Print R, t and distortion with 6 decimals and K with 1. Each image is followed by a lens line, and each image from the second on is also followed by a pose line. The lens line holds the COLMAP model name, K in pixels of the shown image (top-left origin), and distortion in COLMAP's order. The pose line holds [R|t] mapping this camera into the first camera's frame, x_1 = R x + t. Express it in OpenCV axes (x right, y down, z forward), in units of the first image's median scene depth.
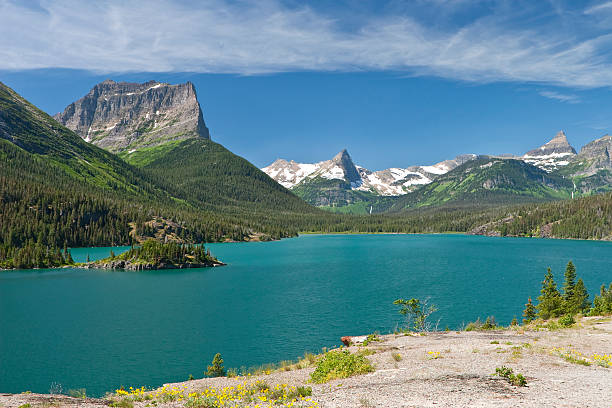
lens RADIAL K [[682.0, 0, 306.0], [0, 682.0, 204.0], [0, 0, 1]] dist [-0.002757, -0.000158]
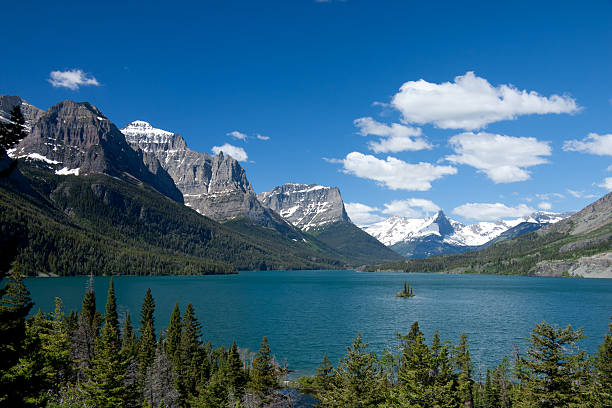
lens RADIAL K [[682.0, 0, 306.0], [0, 682.0, 204.0], [0, 0, 1]] dist [-0.002757, -0.000158]
pose [[0.984170, -0.012648, -0.176775, 0.066074], [0.001838, 0.998125, -0.061179, -0.020596], [0.177217, 0.059886, 0.982348, -0.748040]]
